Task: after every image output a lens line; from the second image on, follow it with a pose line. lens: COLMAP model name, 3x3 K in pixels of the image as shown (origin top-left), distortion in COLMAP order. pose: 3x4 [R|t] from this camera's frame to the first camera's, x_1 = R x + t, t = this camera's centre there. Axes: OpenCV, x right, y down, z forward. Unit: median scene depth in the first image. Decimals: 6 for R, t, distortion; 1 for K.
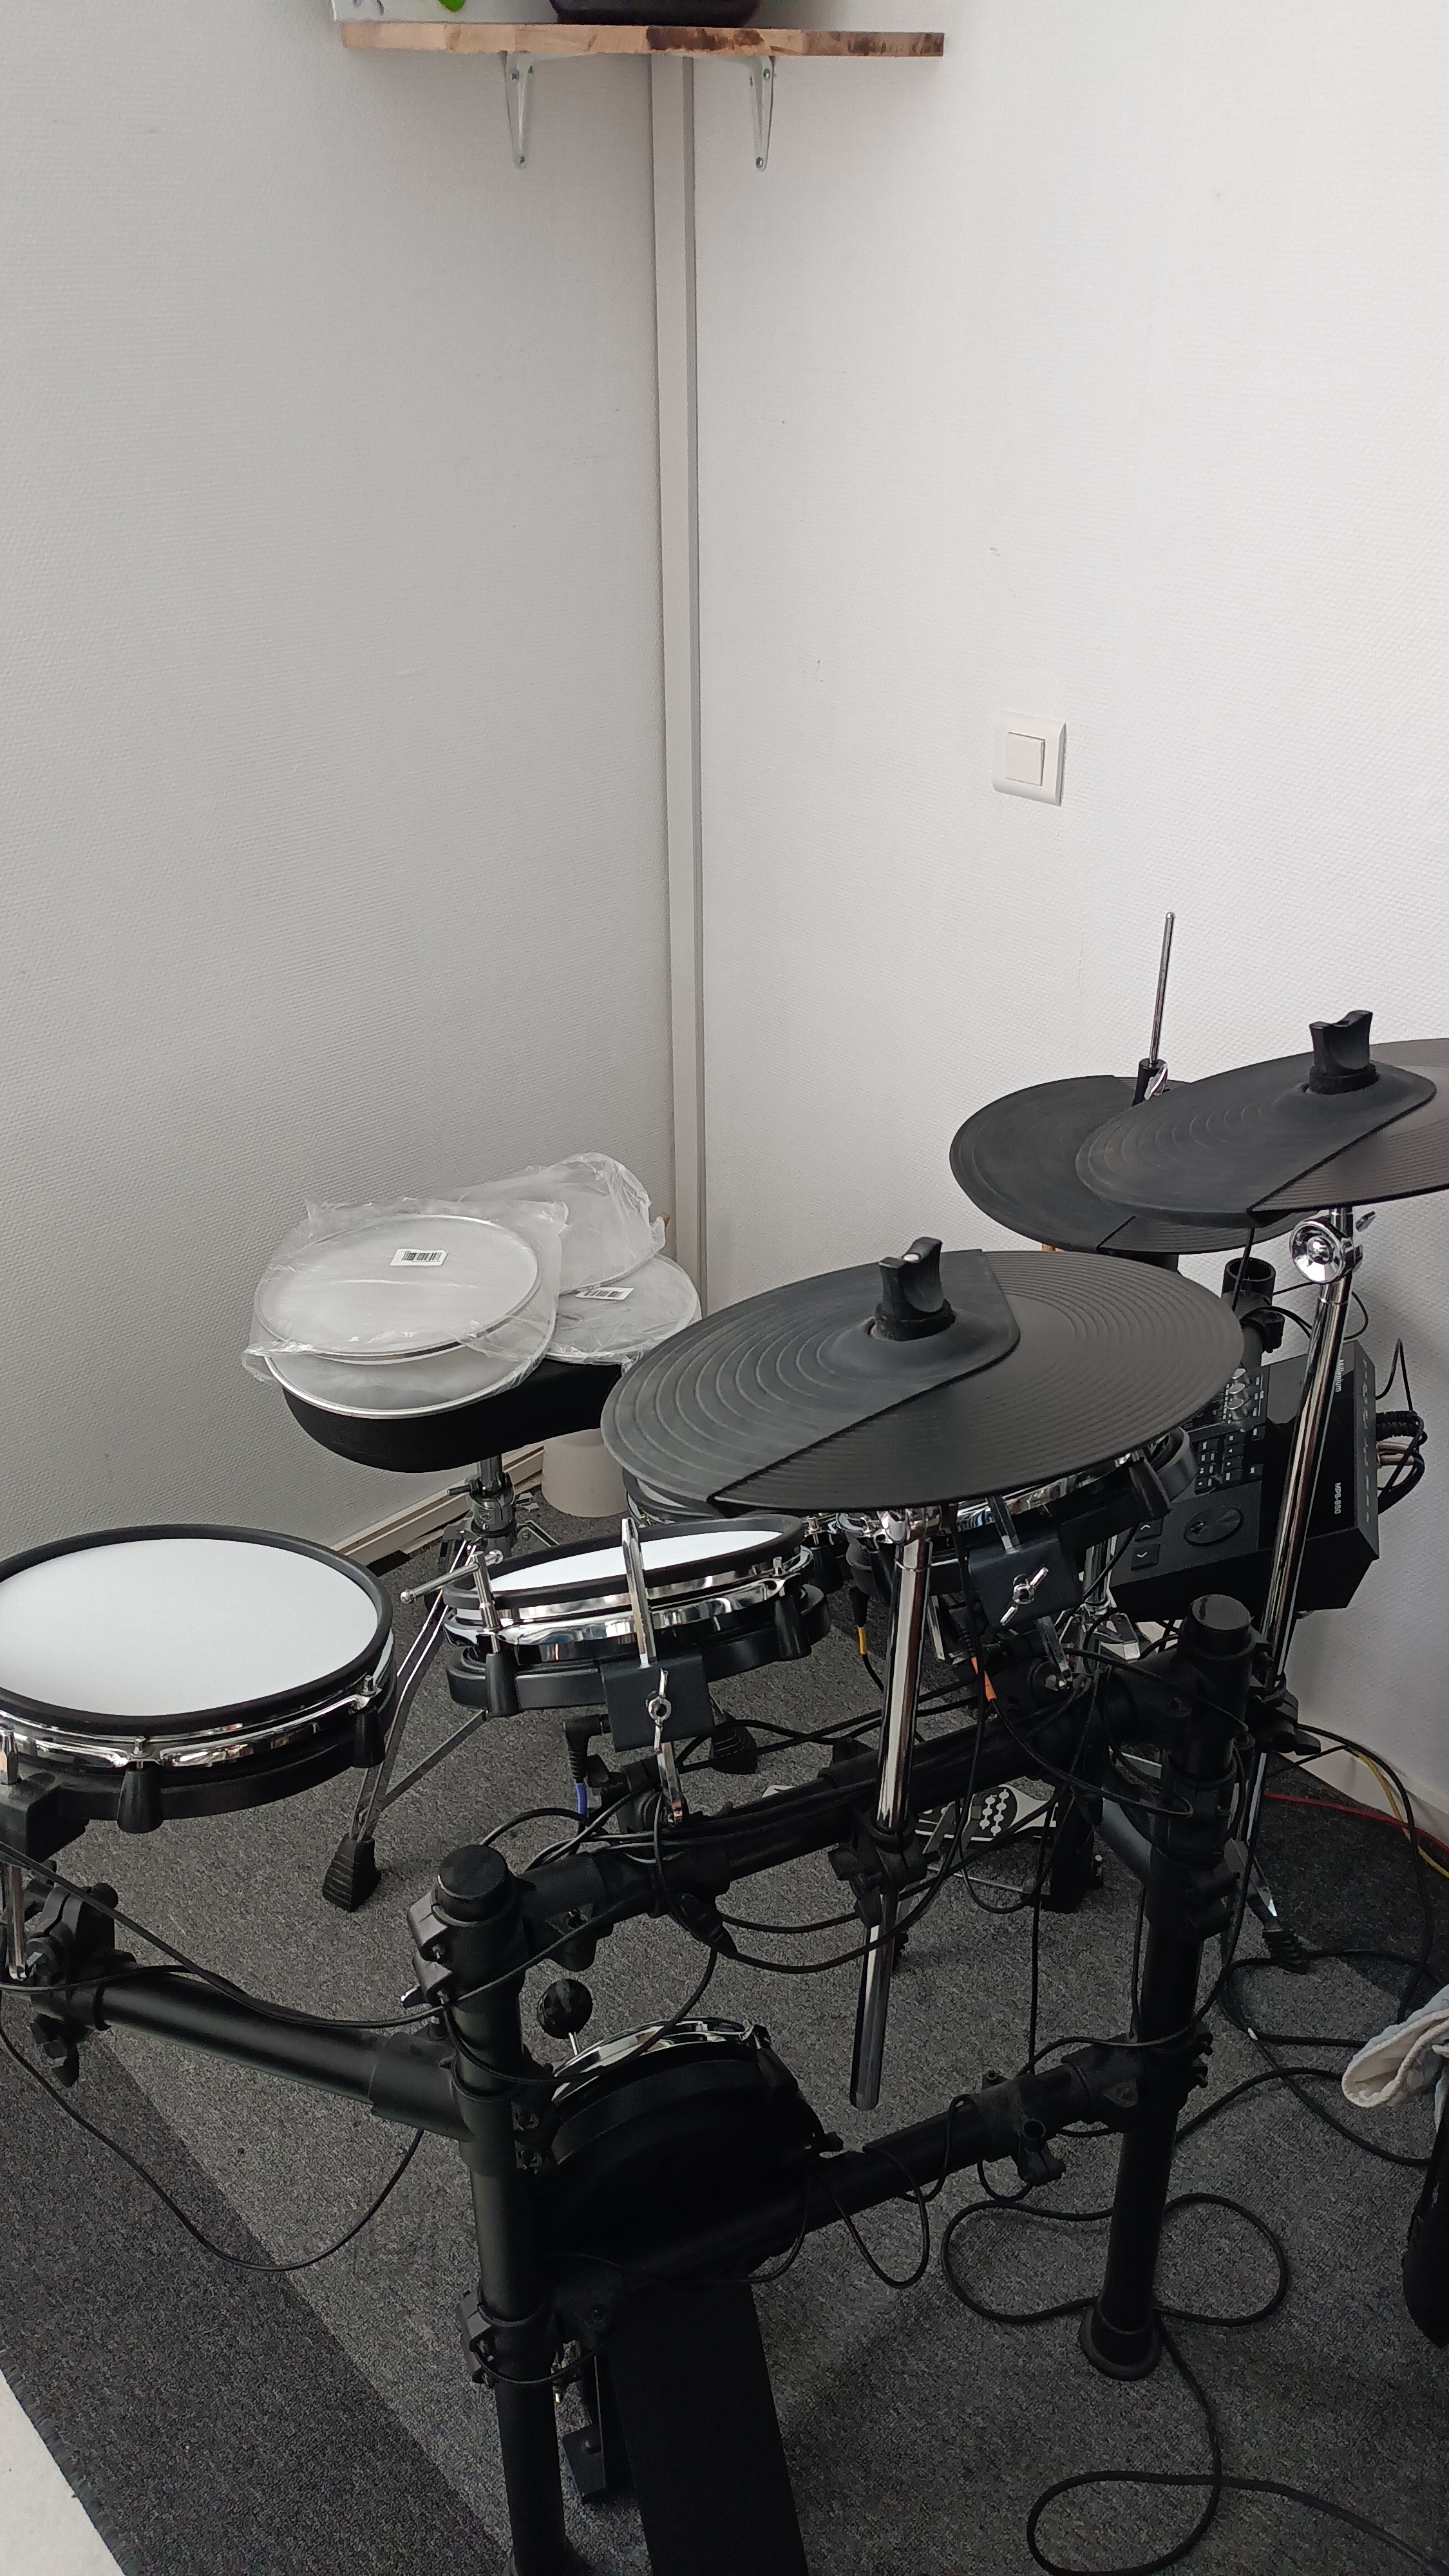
lens RADIAL K [[1904.4, 0, 712.4], [0, 1904.4, 1289.1], [0, 0, 1]] dist [0.013389, -0.017877]
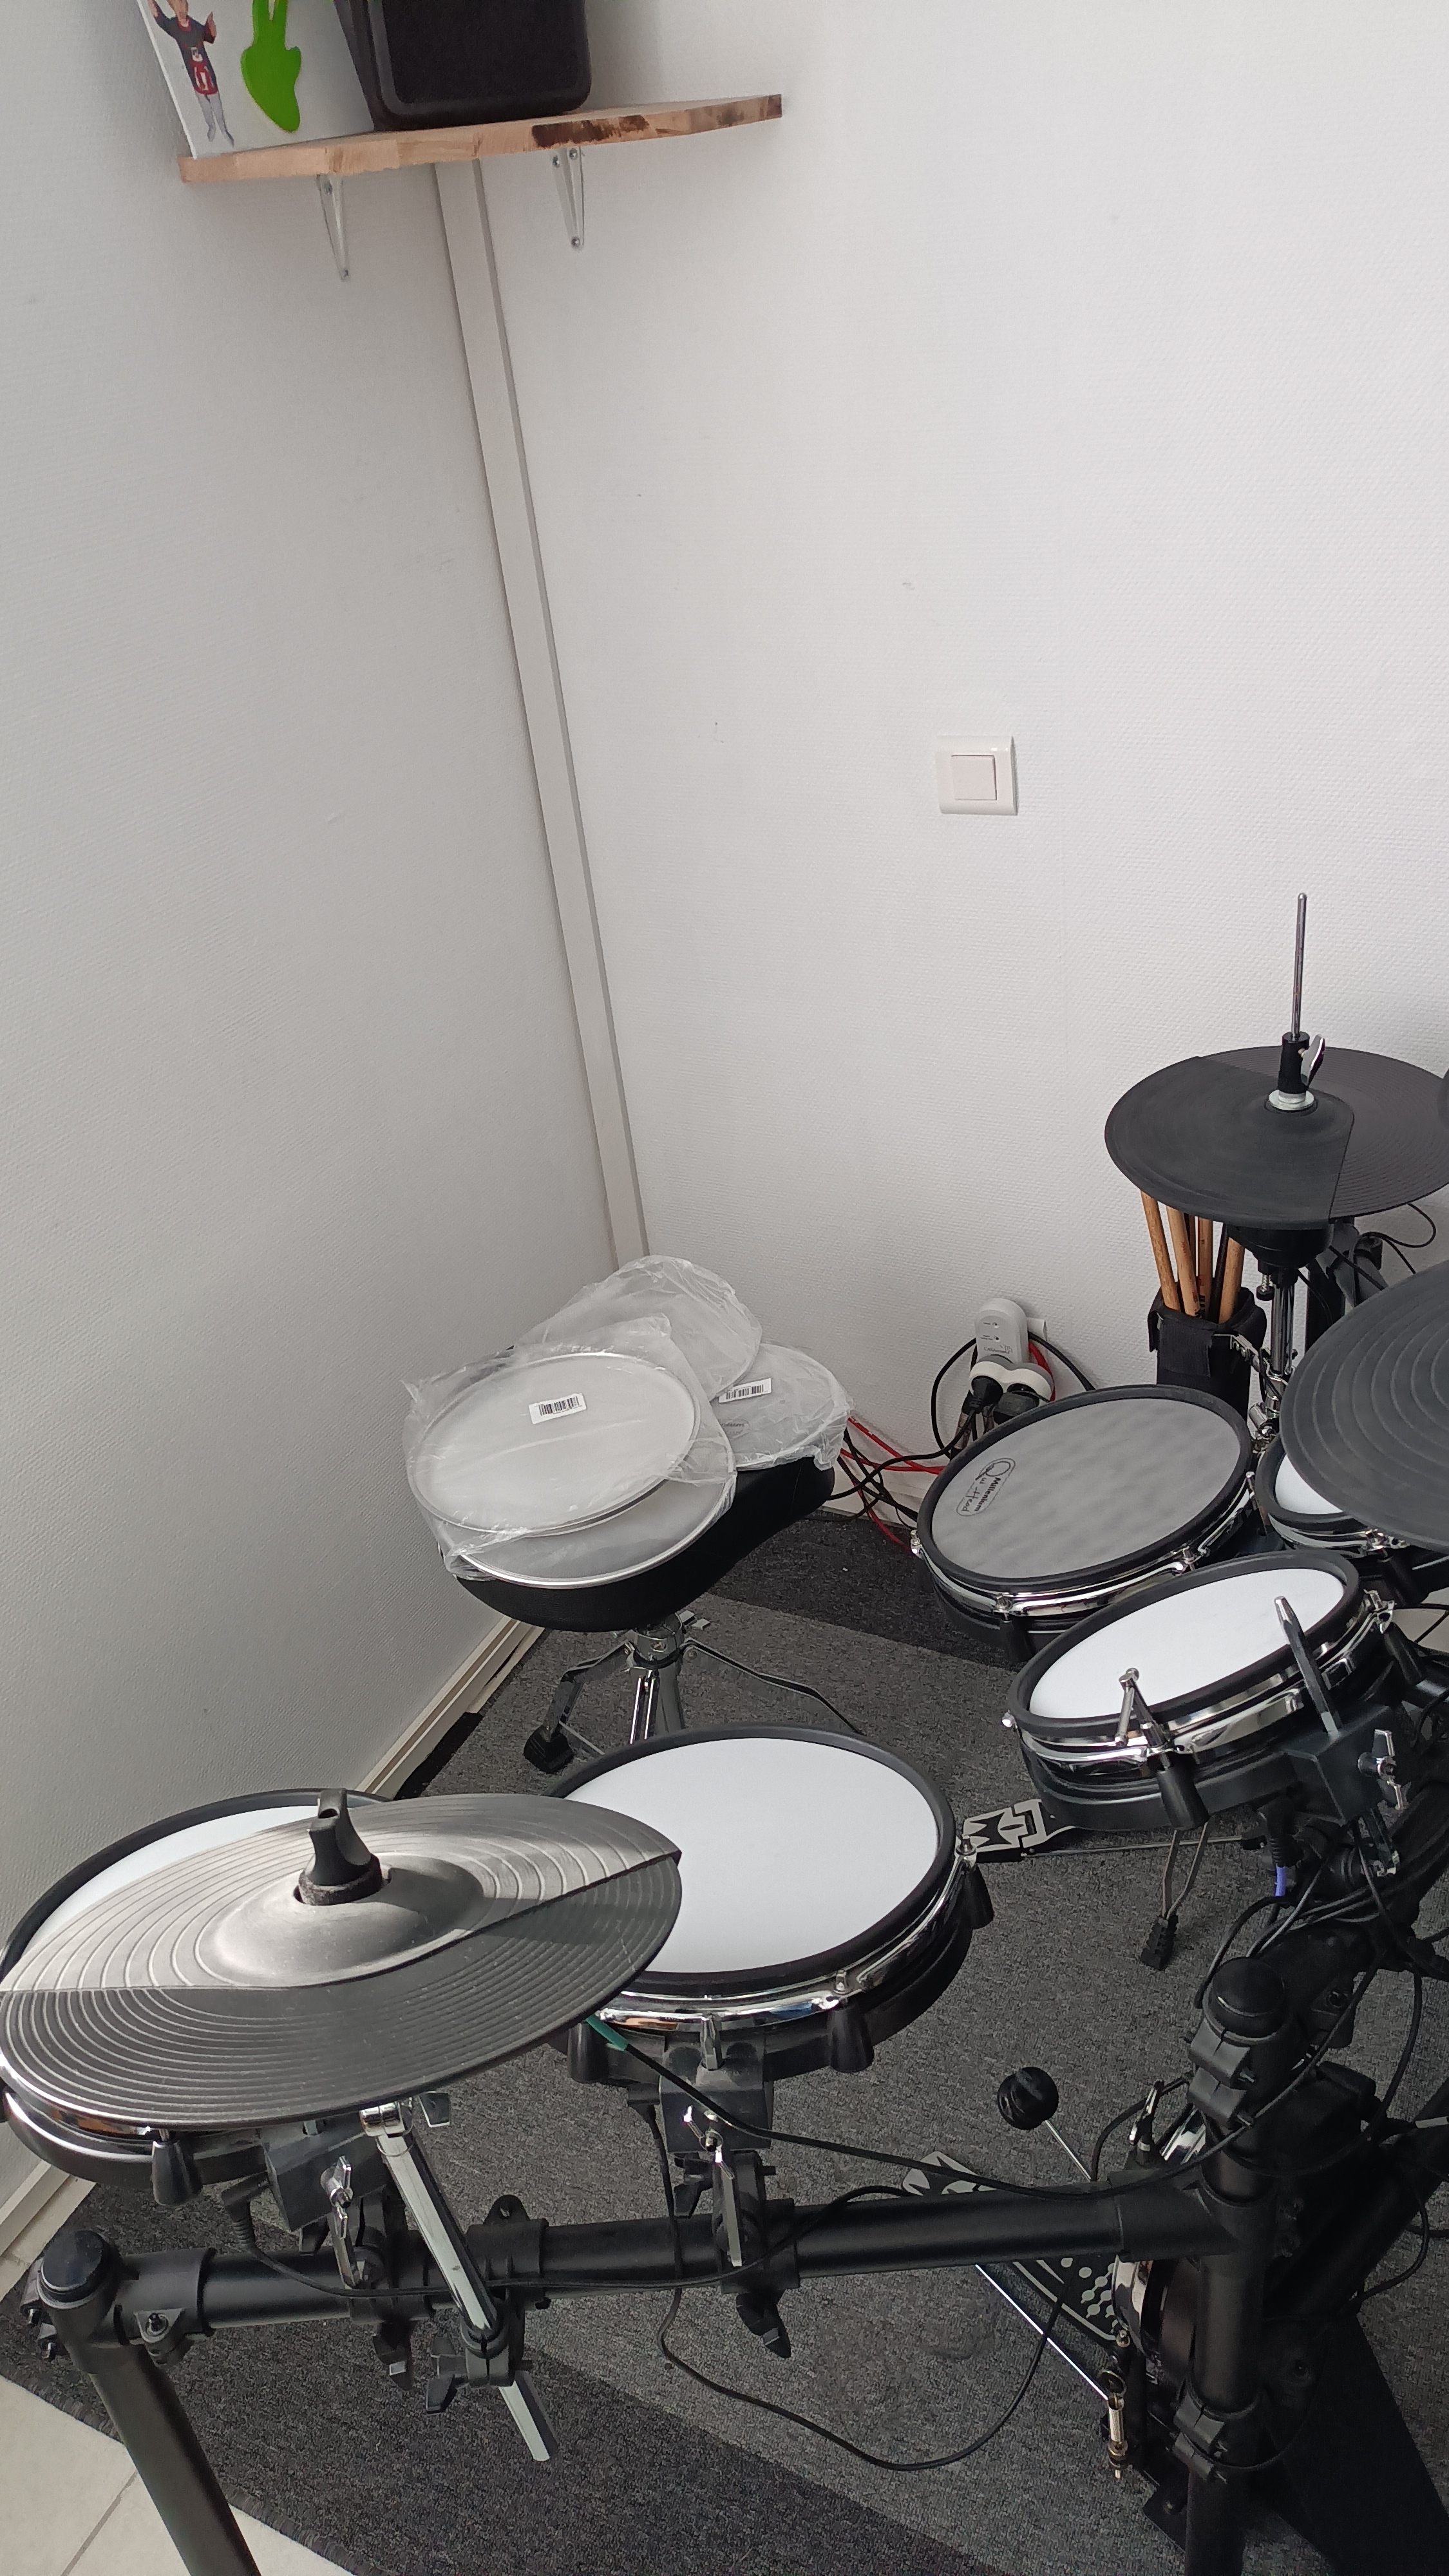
lens RADIAL K [[1904.4, 0, 710.5], [0, 1904.4, 1290.3], [0, 0, 1]] dist [0.013389, -0.017877]
pose [[0.938072, -0.259635, 0.229369, -0.310188], [0.261344, 0.964961, 0.023447, -0.082469], [-0.227420, 0.037949, 0.973057, 0.051922]]
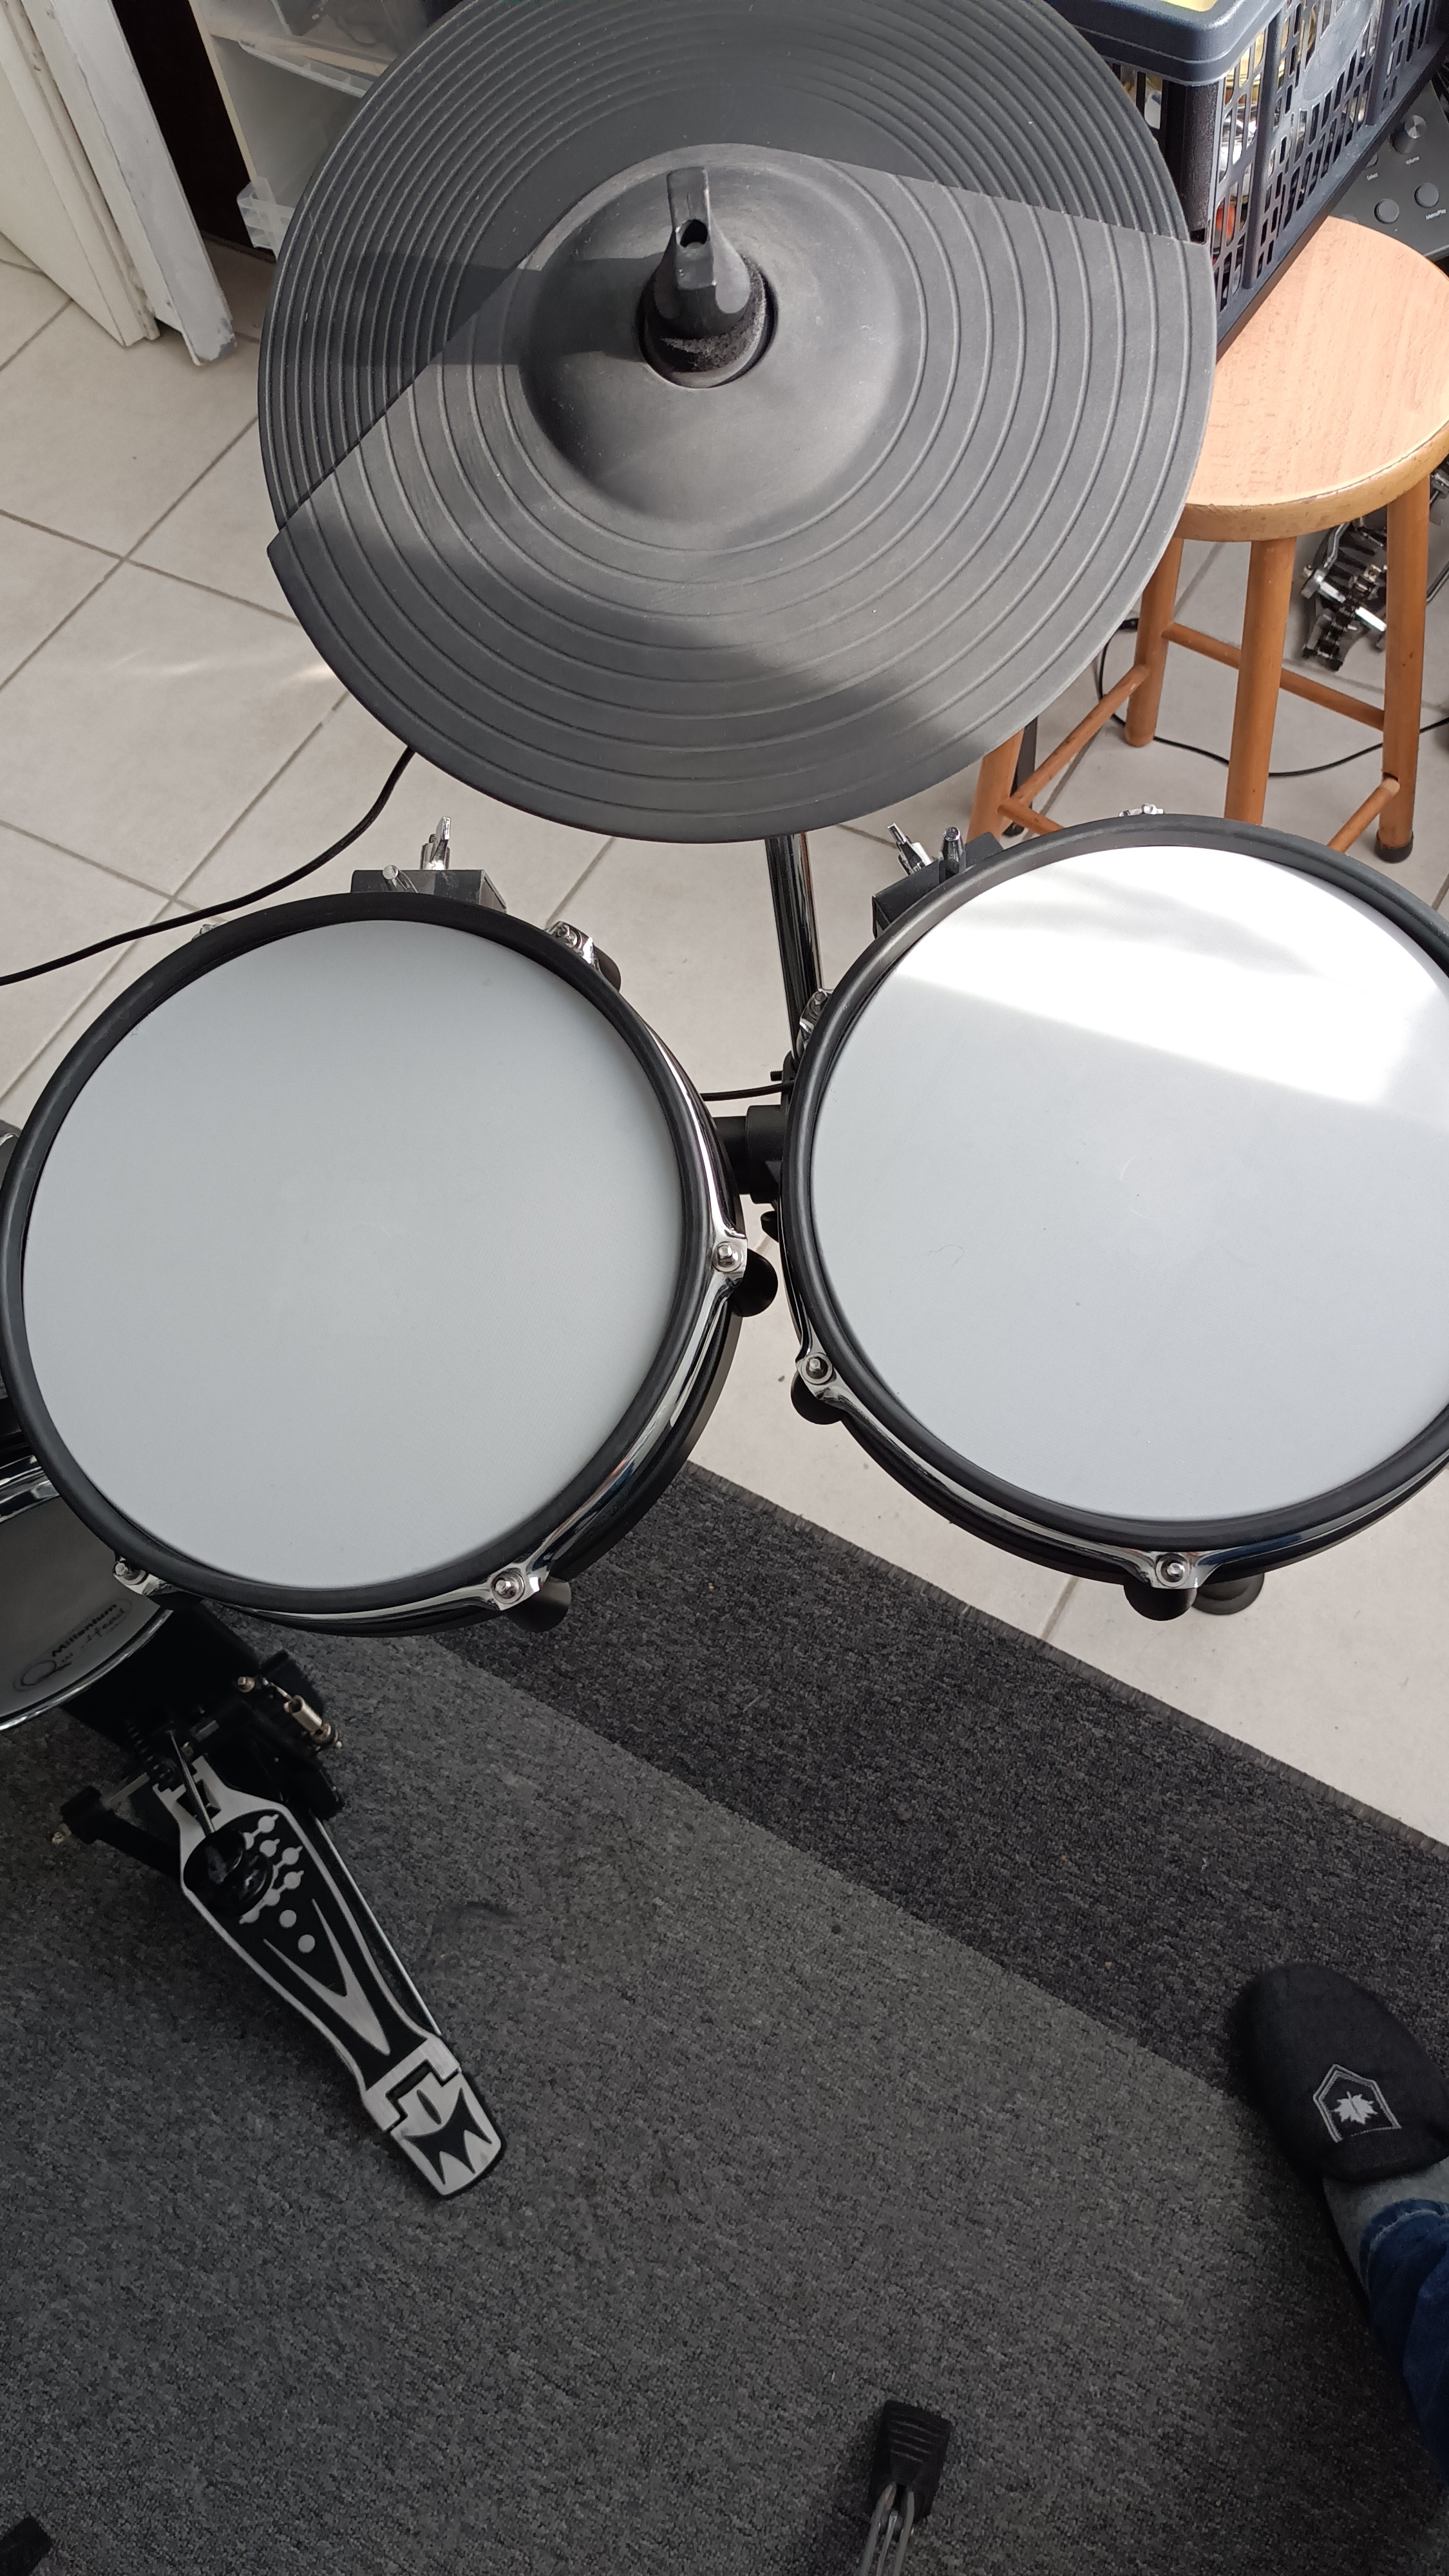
lens RADIAL K [[1904.4, 0, 722.2], [0, 1904.4, 1289.0], [0, 0, 1]] dist [0.013389, -0.017877]
pose [[-0.951135, 0.307716, -0.025578, -0.265929], [-0.033727, -0.021193, 0.999206, -0.291517], [0.306929, 0.951242, 0.030536, 0.734287]]
